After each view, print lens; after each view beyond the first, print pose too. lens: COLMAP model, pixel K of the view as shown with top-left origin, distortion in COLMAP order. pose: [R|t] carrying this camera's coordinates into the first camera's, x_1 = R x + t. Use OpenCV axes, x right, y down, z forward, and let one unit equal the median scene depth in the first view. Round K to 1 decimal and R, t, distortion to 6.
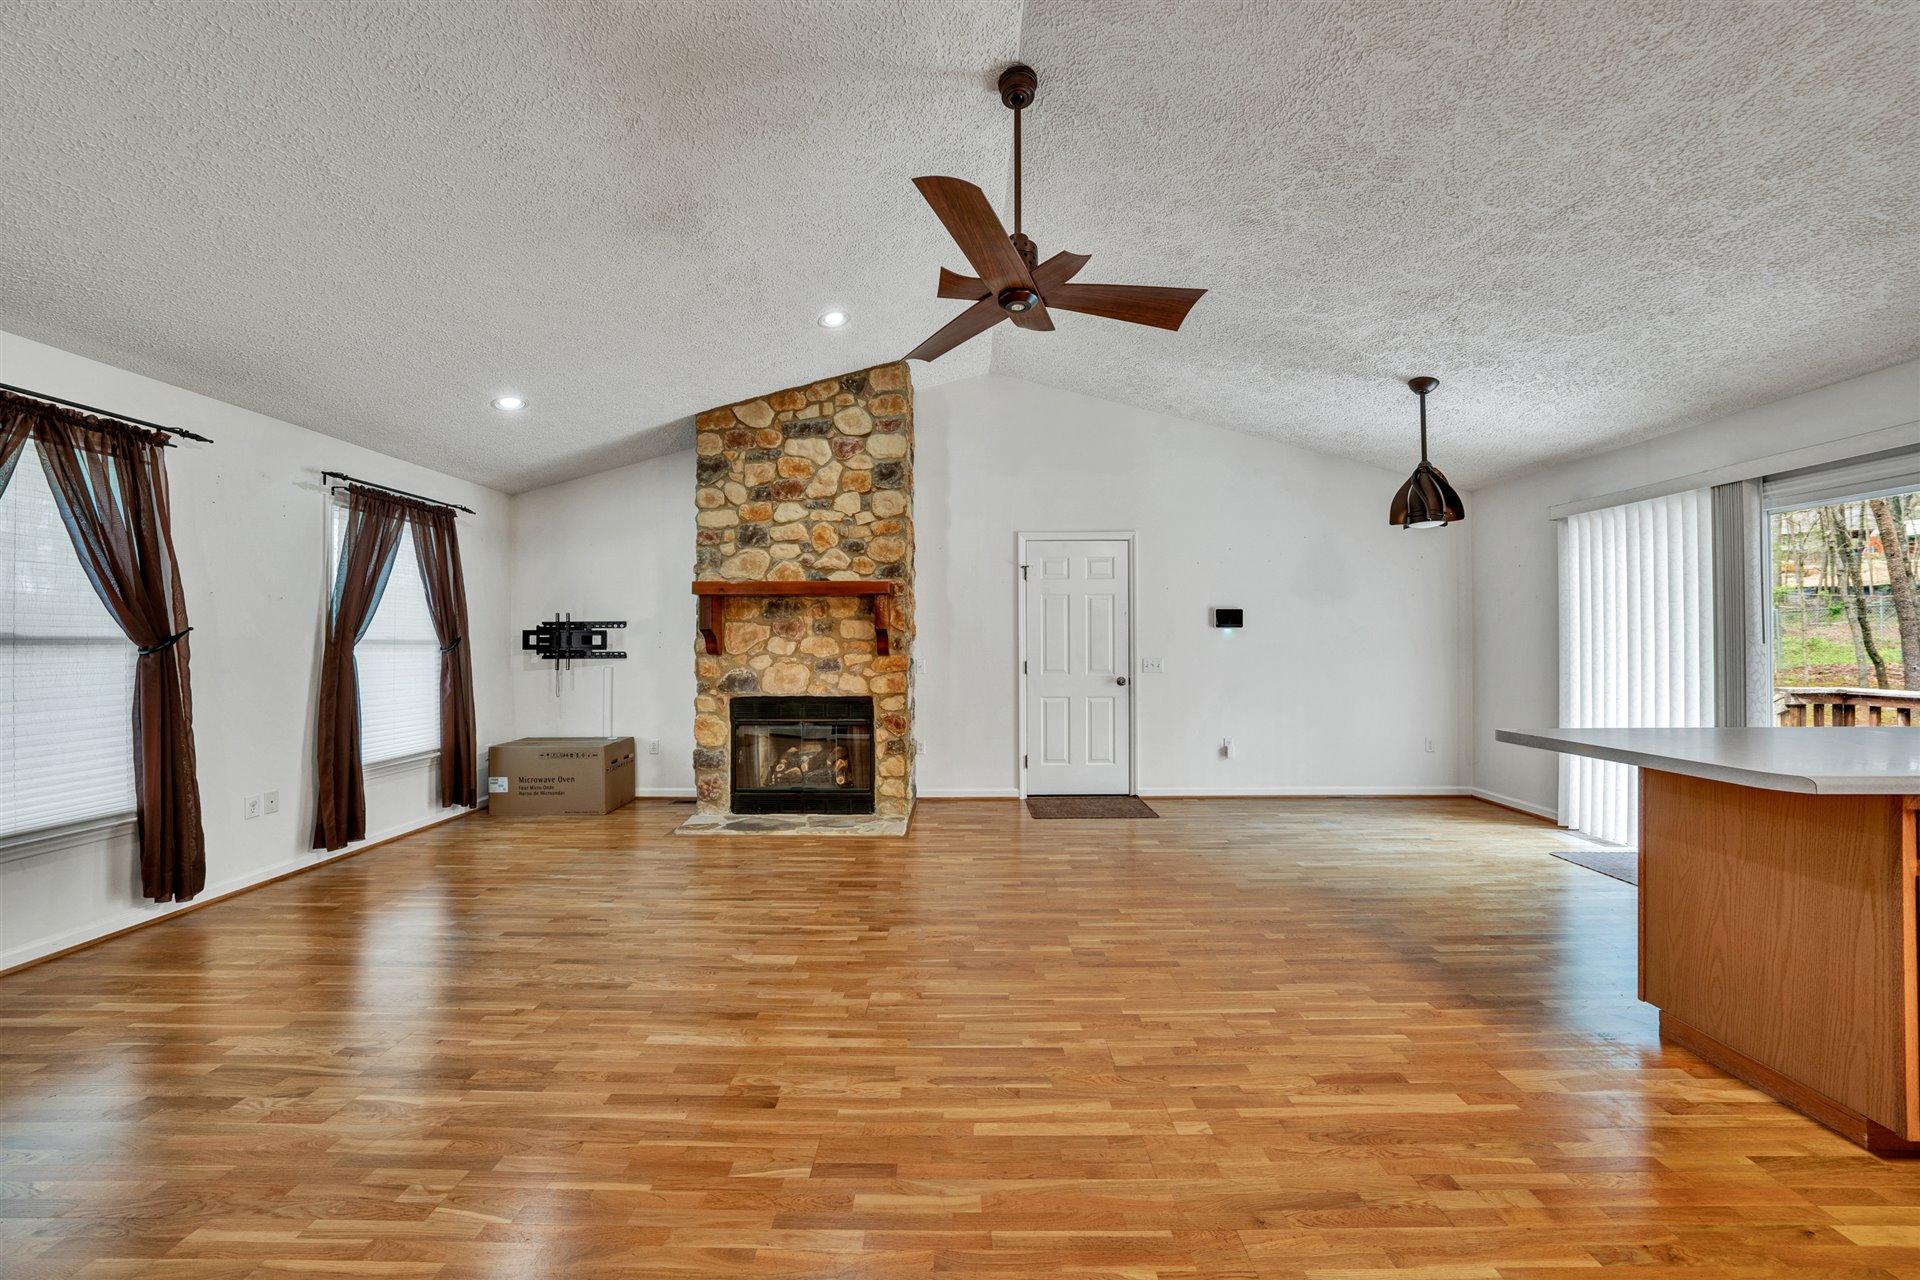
lens RADIAL K [[666.8, 0, 954.2], [0, 666.8, 641.1], [0, 0, 1]] dist [-0.020349, 0.003412]
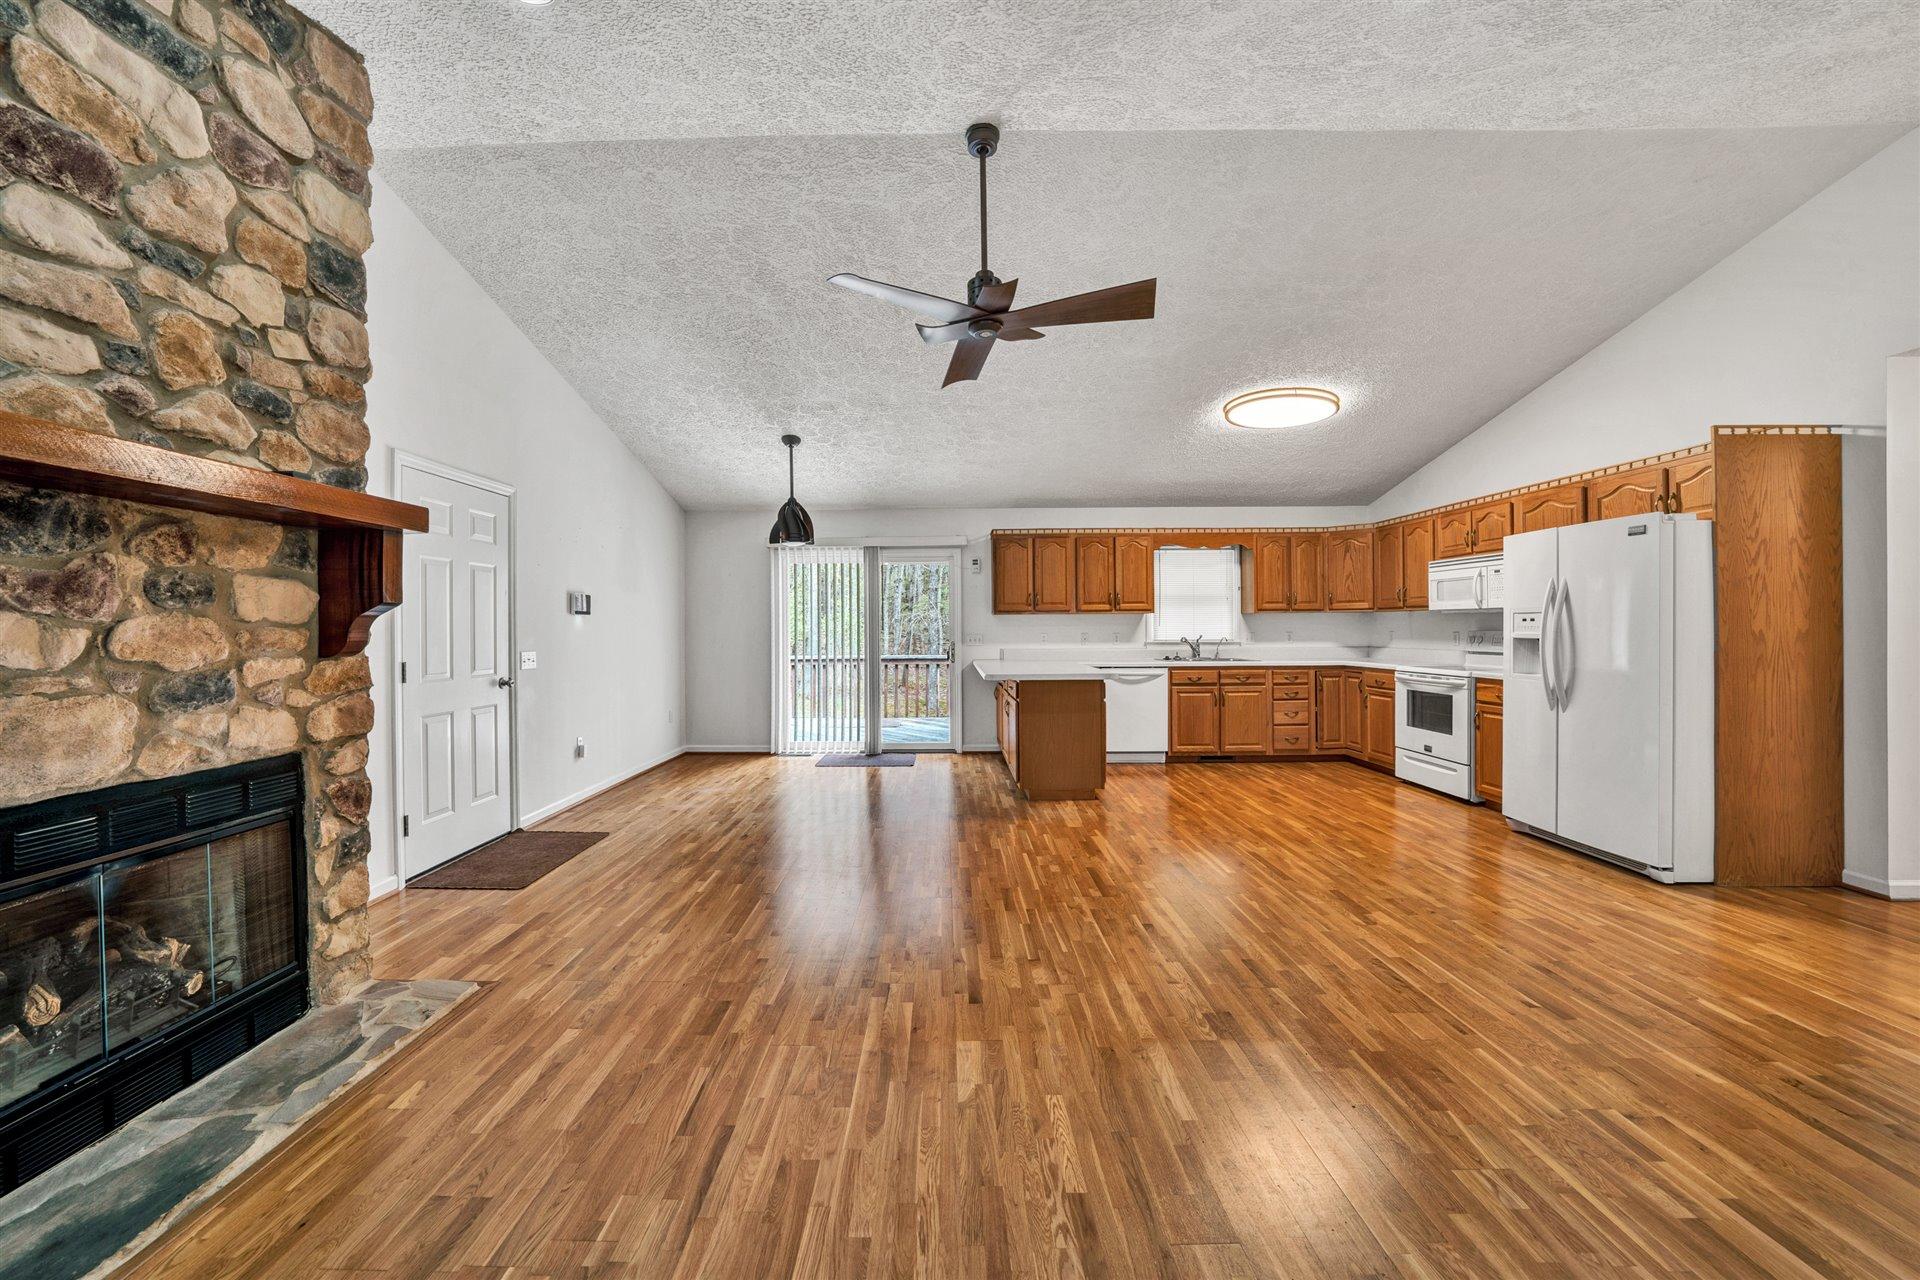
lens RADIAL K [[672.0, 0, 939.9], [0, 672.0, 627.3], [0, 0, 1]] dist [-0.023613, 0.004764]
pose [[0.005664, 0.005400, 0.999969, -0.563515], [0.002869, 0.999981, -0.005417, 0.003412], [-0.999980, 0.002899, 0.005648, 0.572584]]
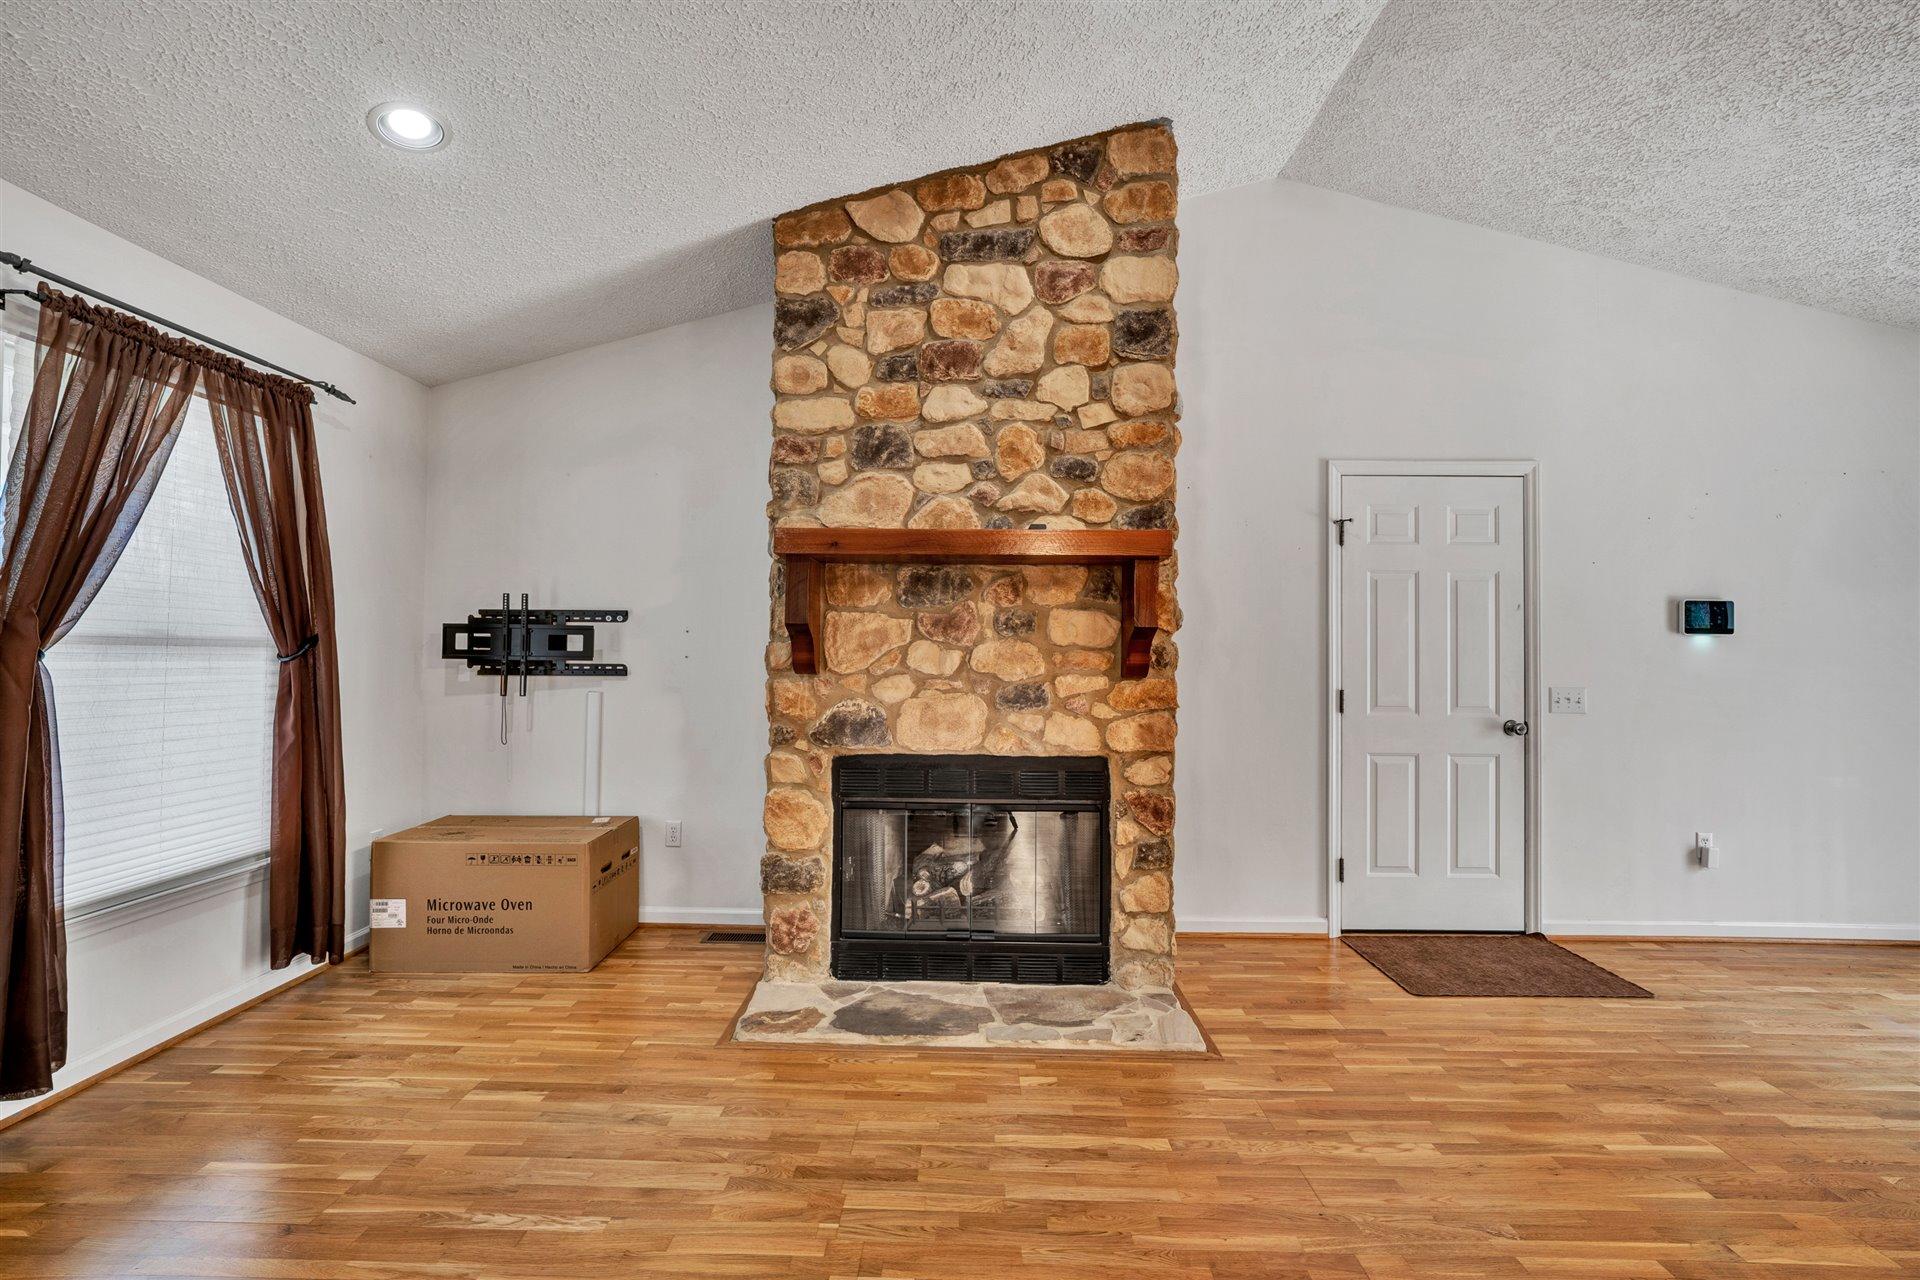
lens RADIAL K [[771.1, 0, 958.1], [0, 771.1, 641.7], [0, 0, 1]] dist [-0.009427, 0.004471]
pose [[0.999873, 0.011569, -0.010922, -0.234563], [-0.011713, 0.999843, -0.013266, 0.002271], [0.010767, 0.013393, 0.999852, 0.396857]]
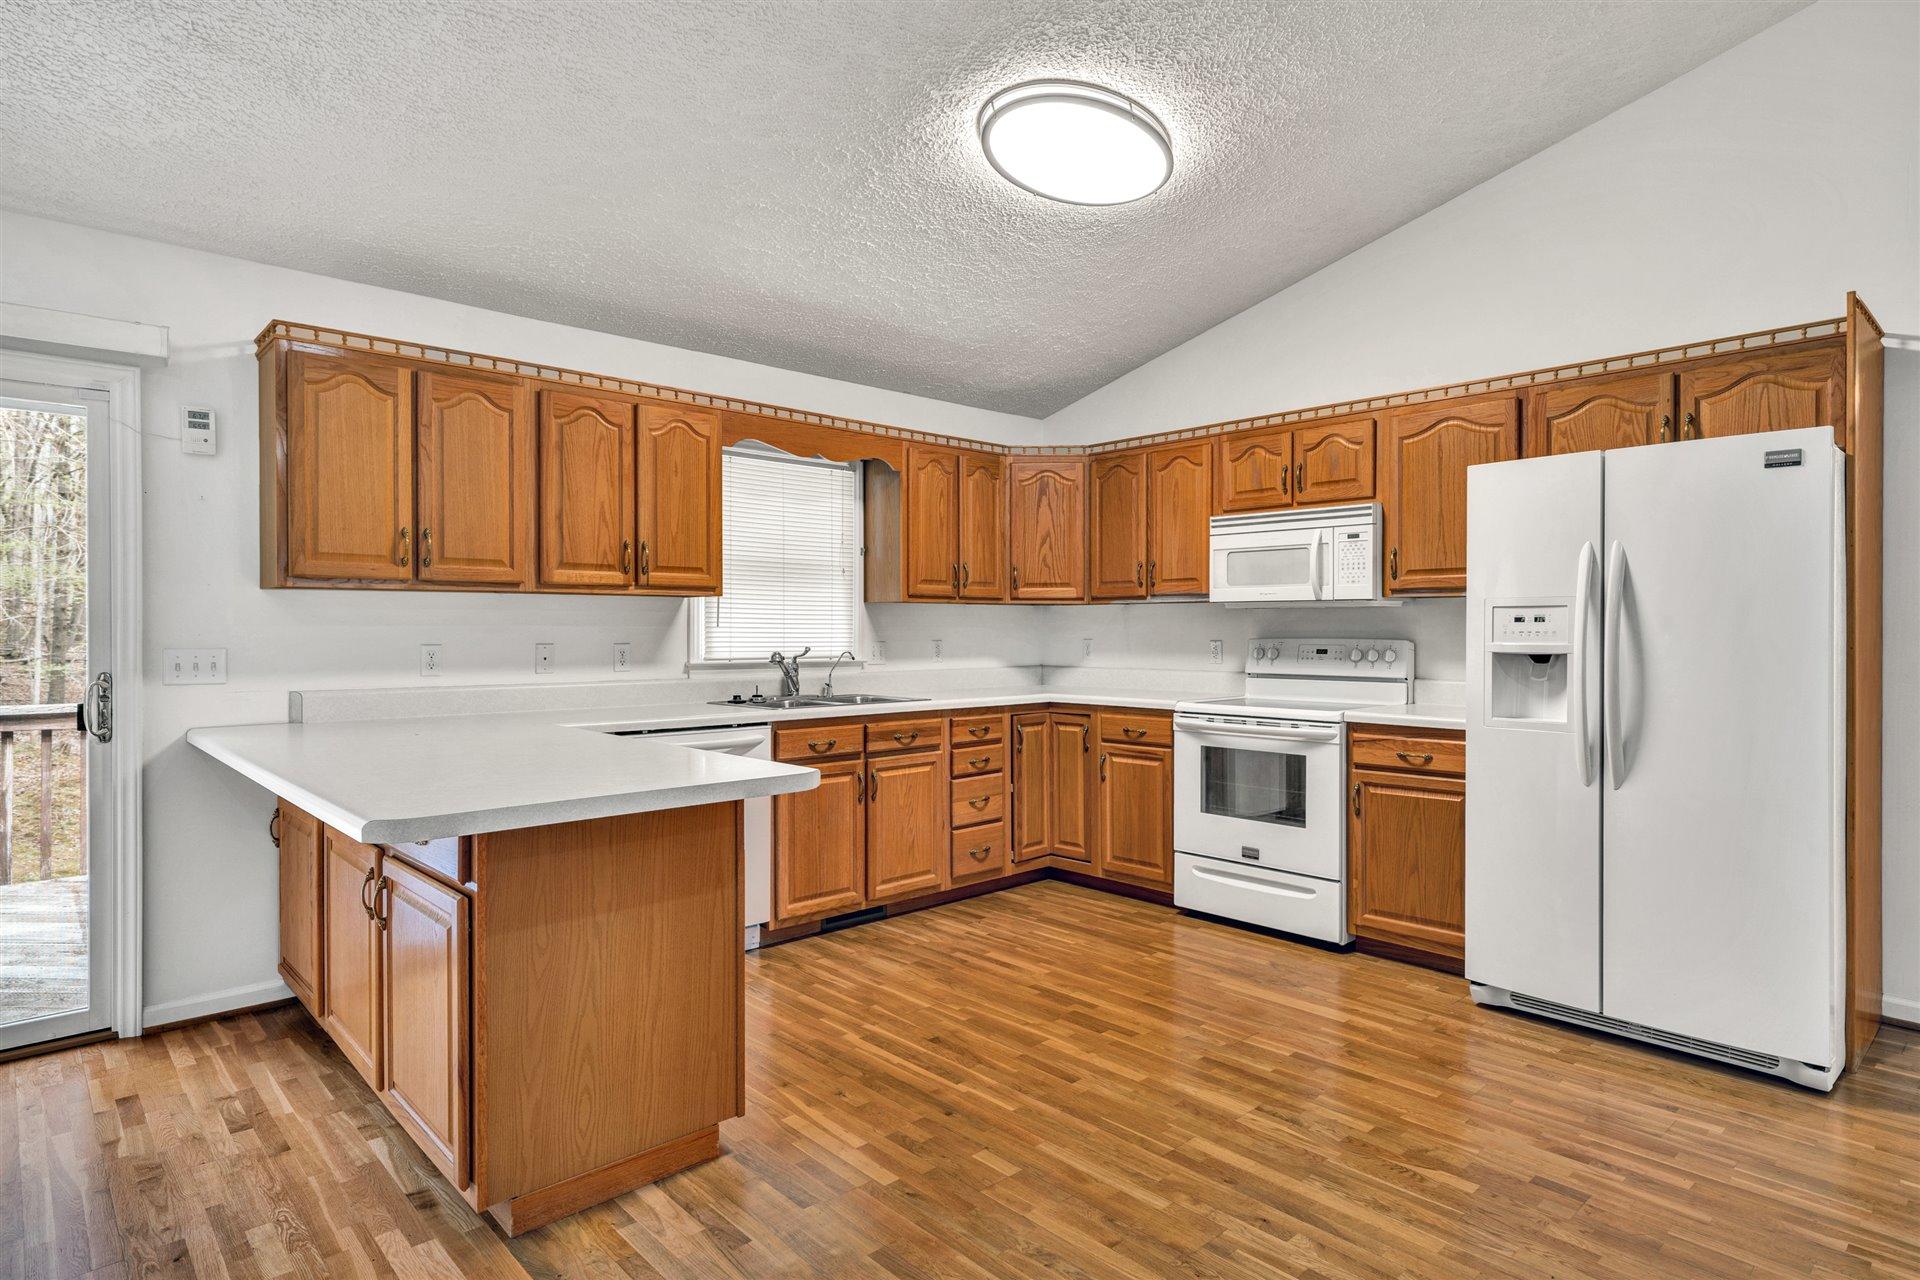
lens RADIAL K [[1031.9, 0, 952.2], [0, 1031.9, 633.2], [0, 0, 1]] dist [0.010501, -0.000582]
pose [[-0.678978, 0.001977, 0.734156, 0.012441], [0.000329, 0.999997, -0.002389, 0.002742], [-0.734158, -0.001380, -0.678977, 0.607303]]
